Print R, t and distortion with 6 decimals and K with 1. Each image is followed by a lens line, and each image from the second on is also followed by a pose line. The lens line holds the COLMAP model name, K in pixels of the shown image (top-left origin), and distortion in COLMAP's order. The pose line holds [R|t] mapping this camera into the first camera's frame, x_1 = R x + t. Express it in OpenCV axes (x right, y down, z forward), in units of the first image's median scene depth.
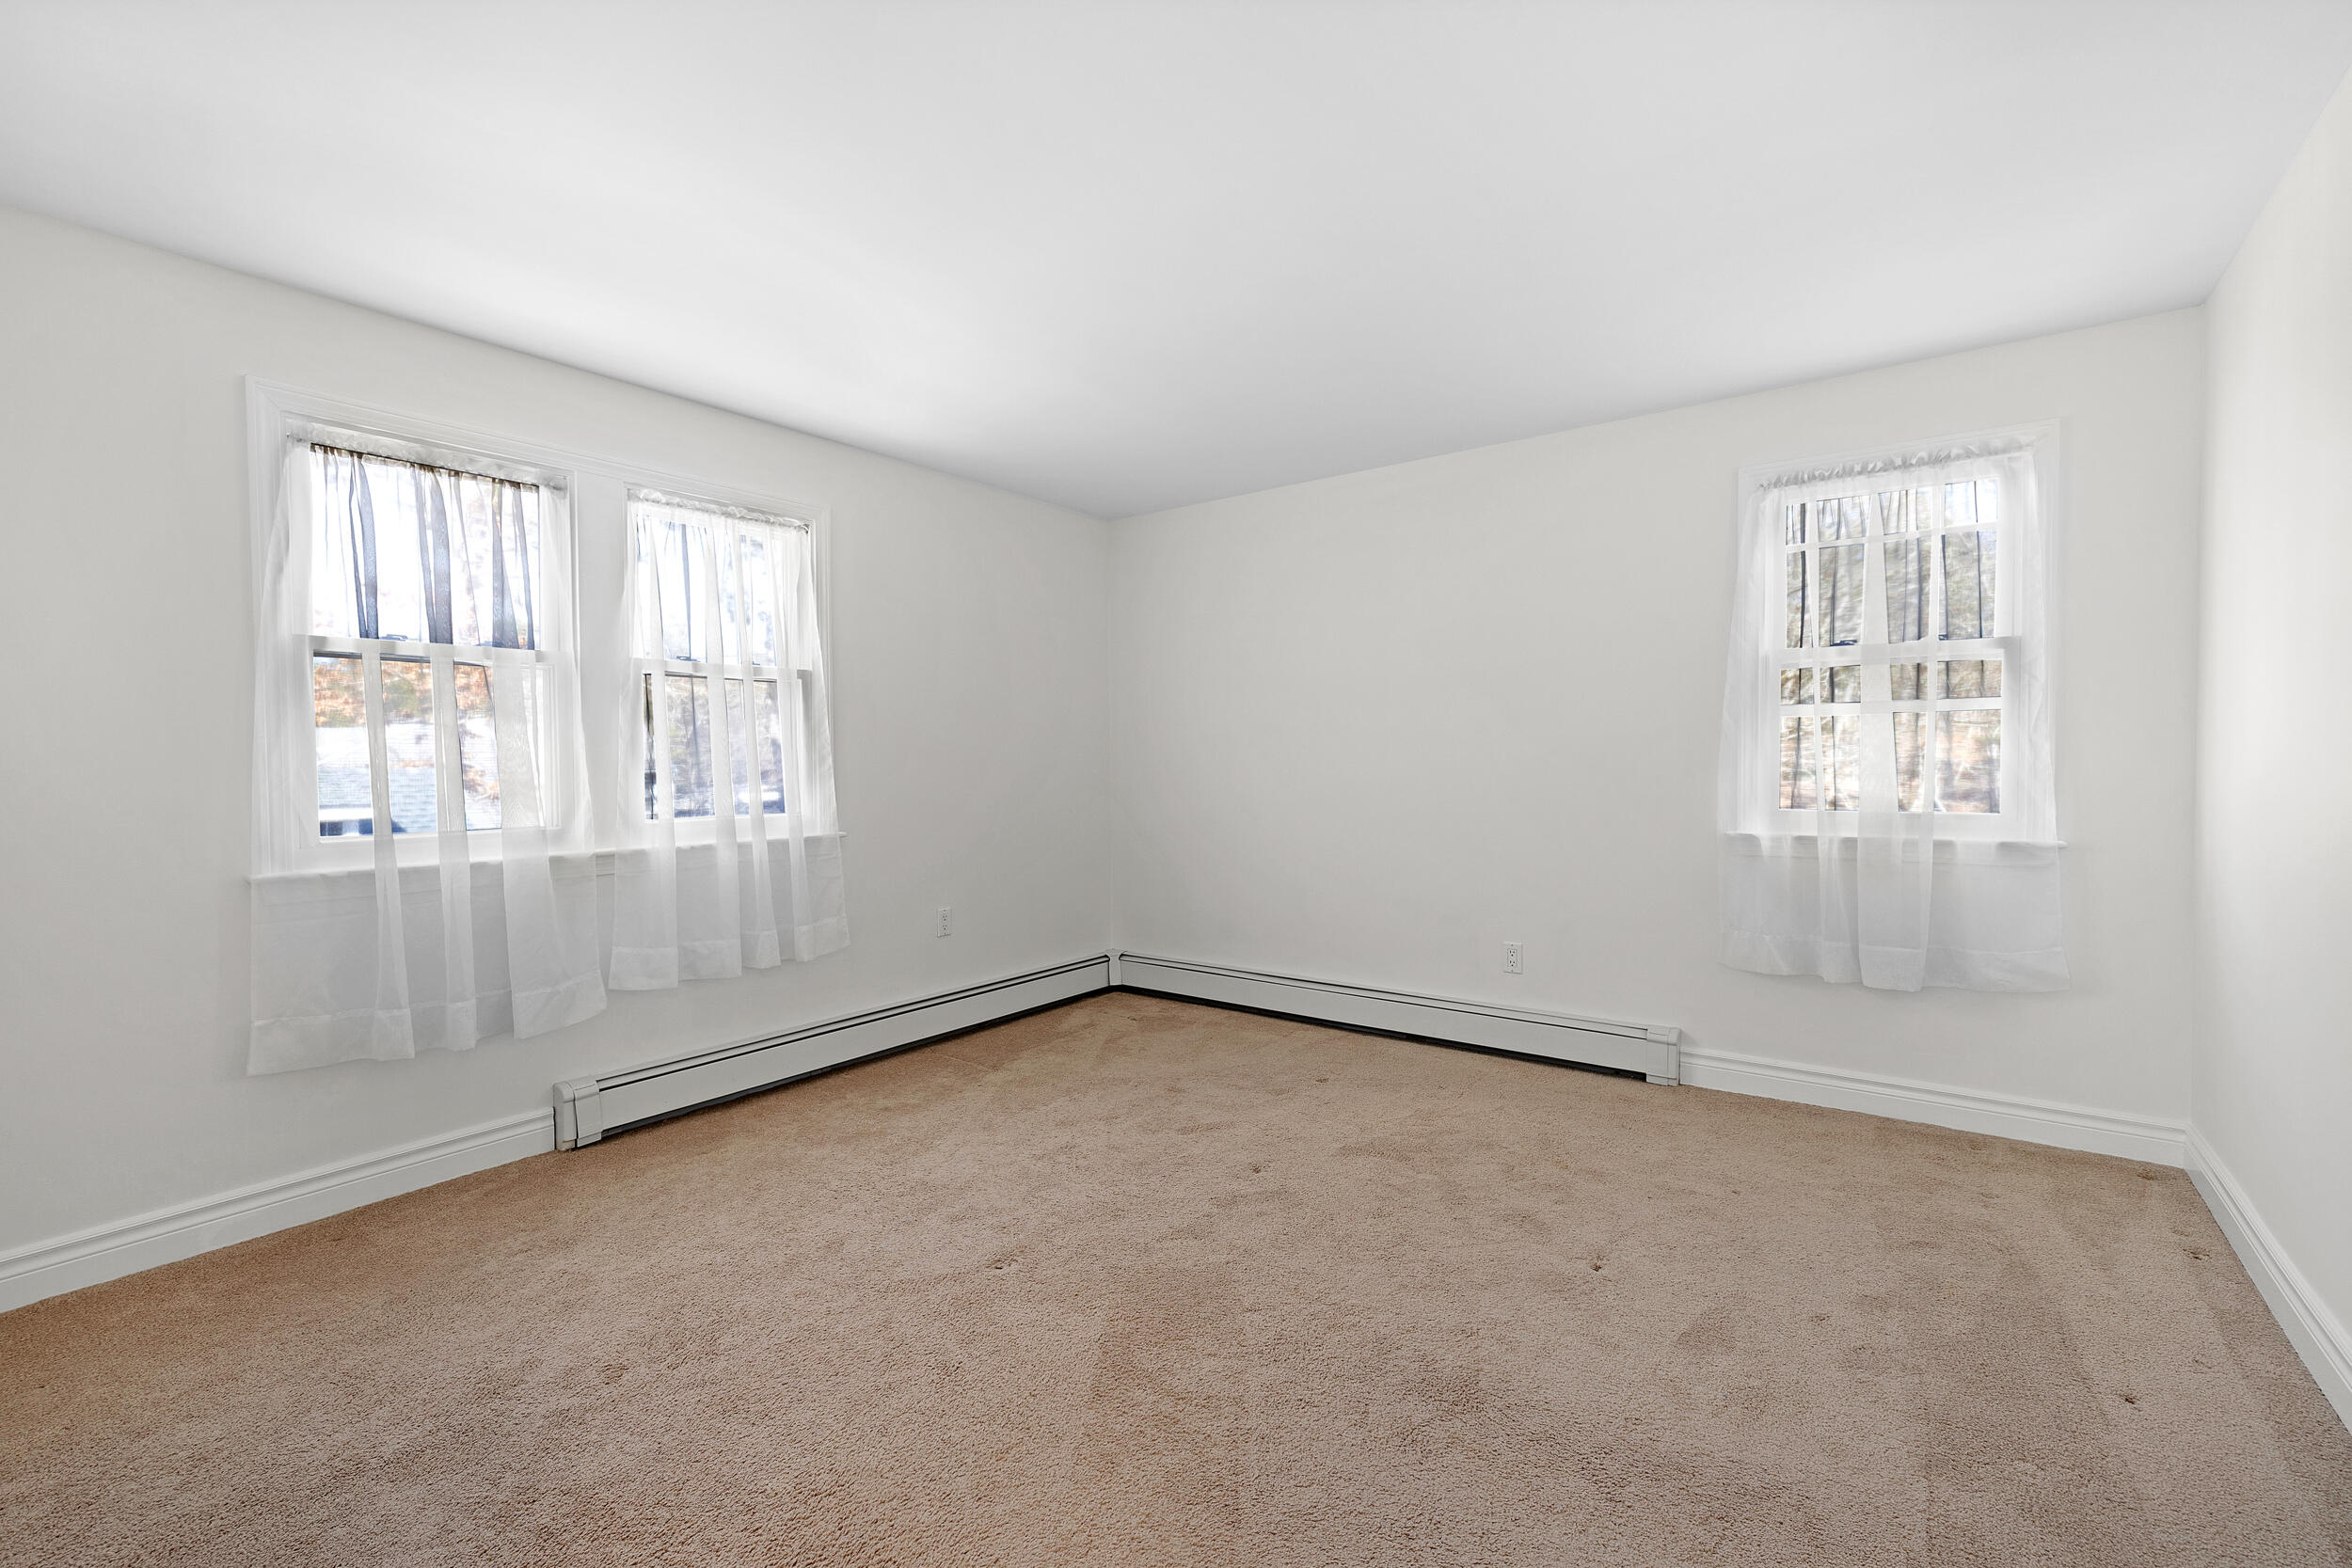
lens RADIAL K [[1004.5, 0, 1161.4], [0, 1004.5, 781.7], [0, 0, 1]] dist [-0.001472, -0.000392]
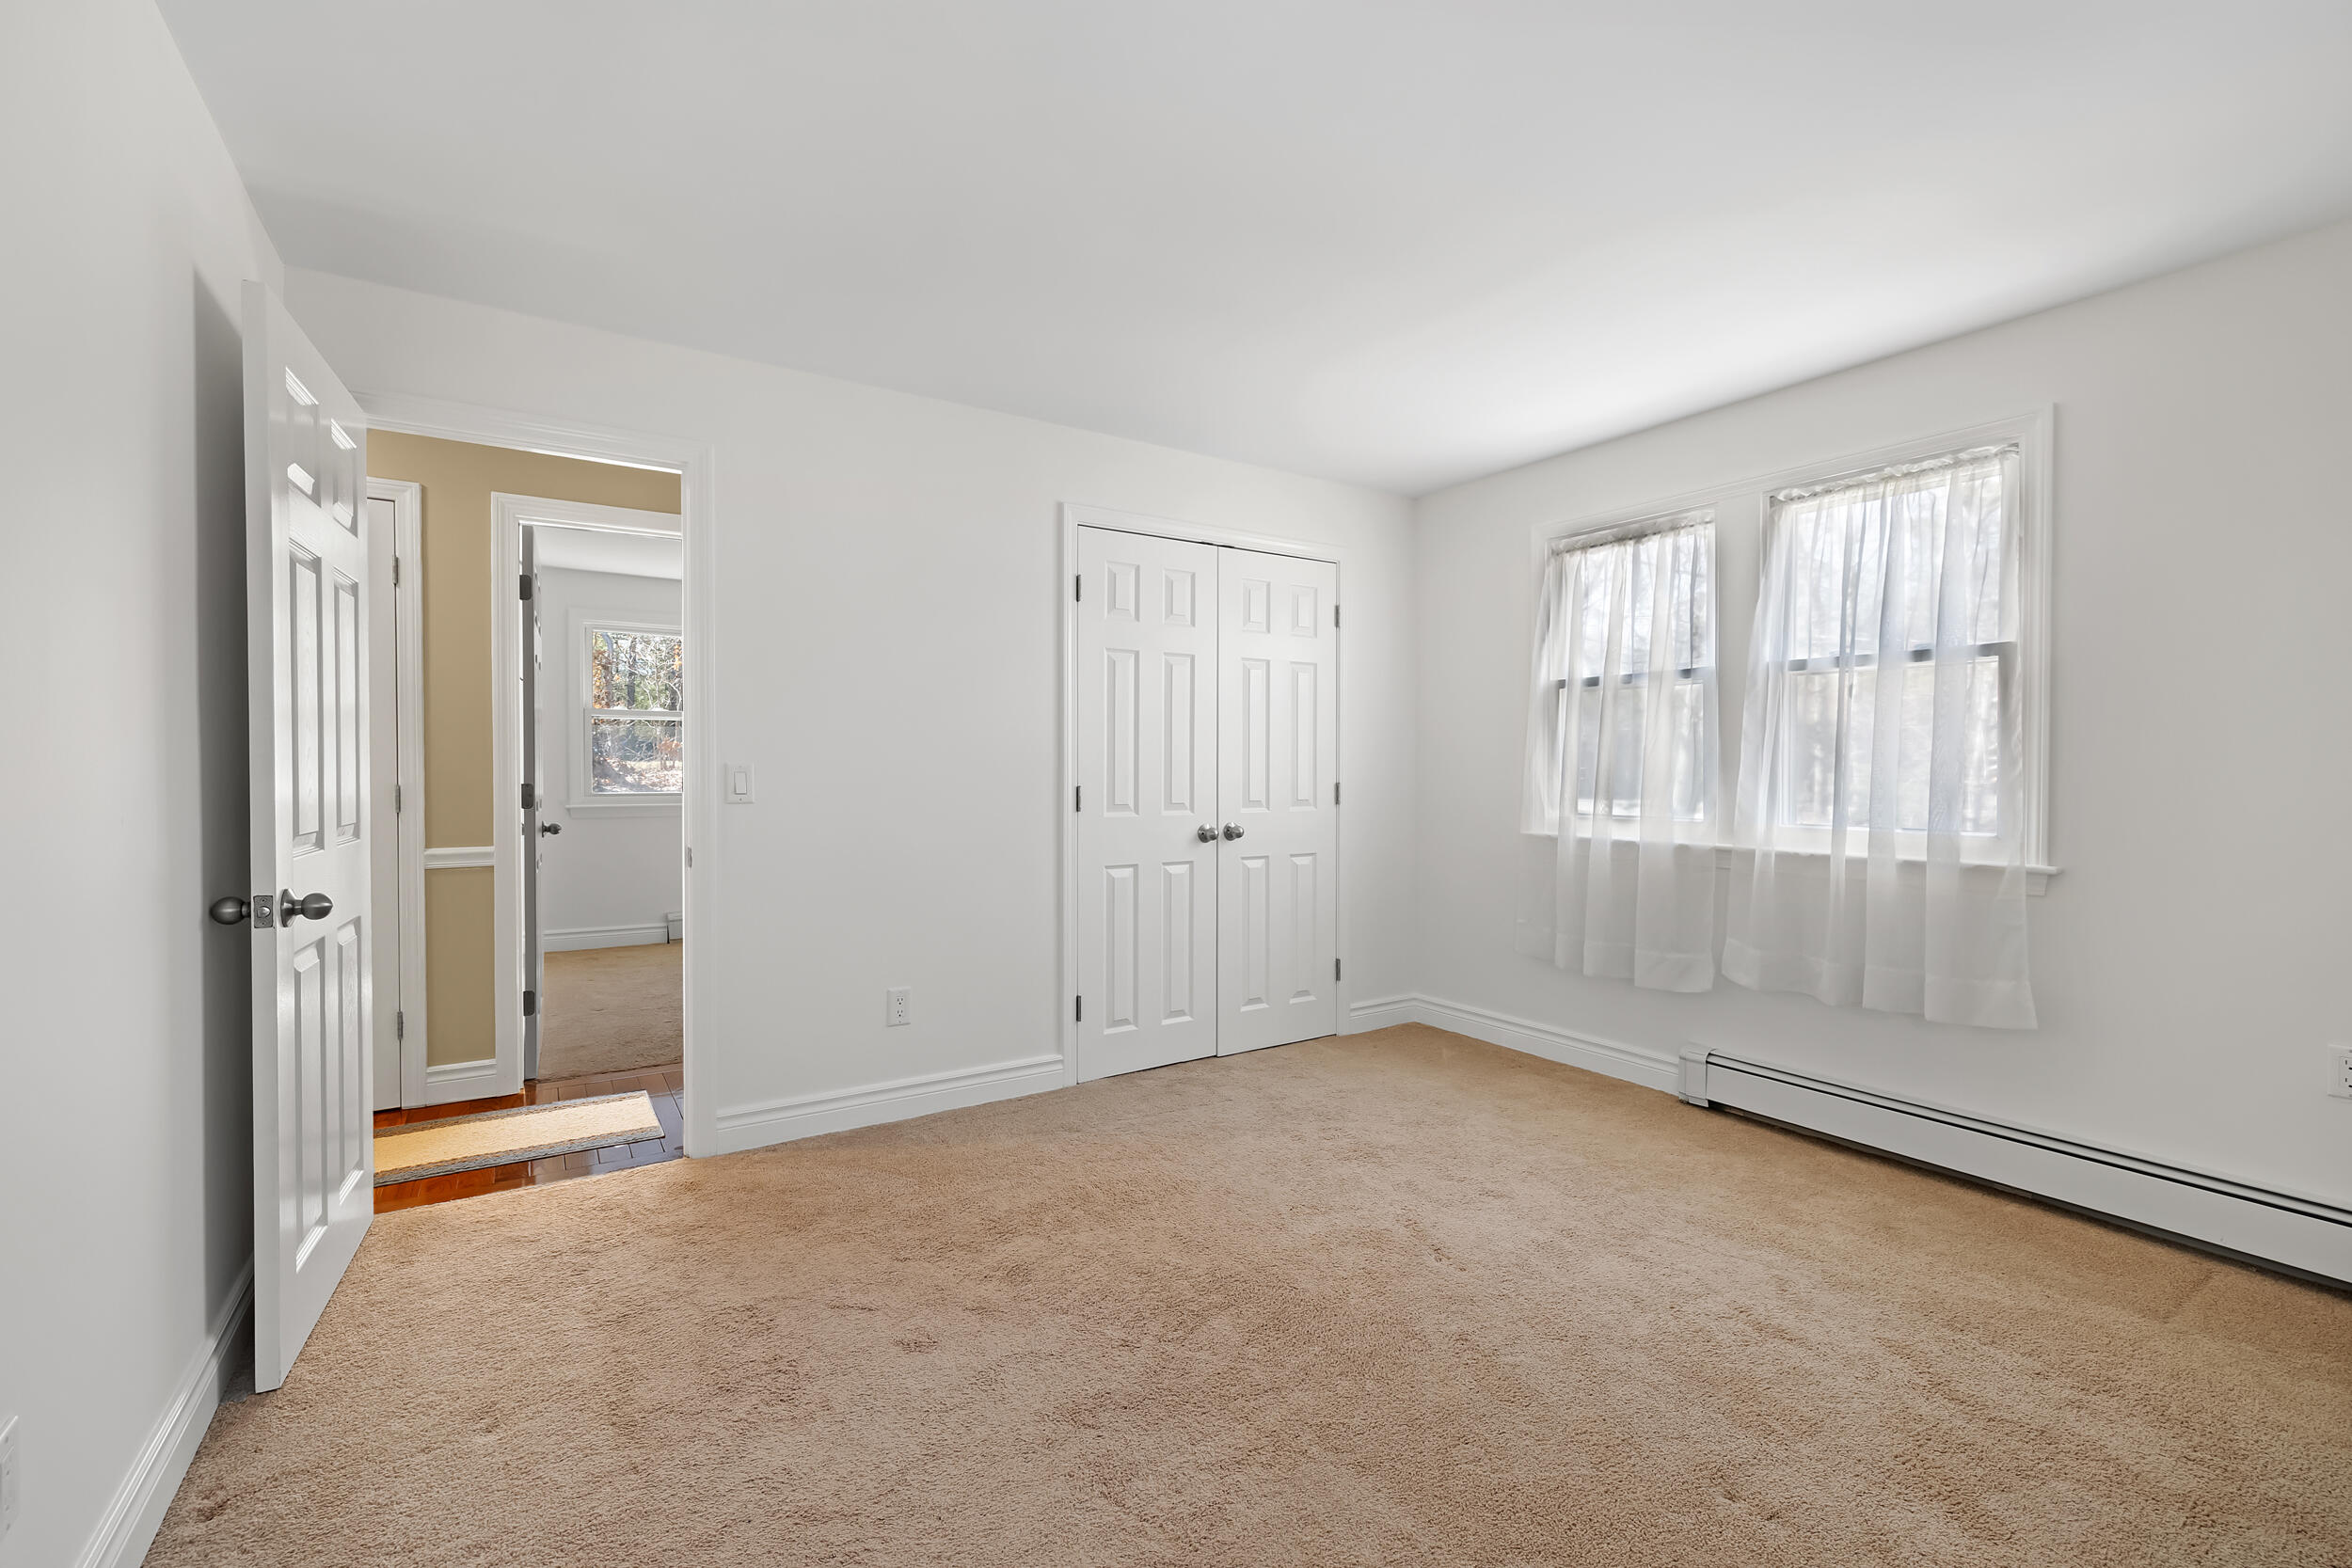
lens RADIAL K [[1004.5, 0, 1162.5], [0, 1004.5, 779.0], [0, 0, 1]] dist [-0.001472, -0.000392]
pose [[-0.346510, 0.026673, -0.937667, 0.656333], [-0.020226, 0.999151, 0.035897, -0.029374], [0.937828, 0.031404, -0.345676, 0.792947]]
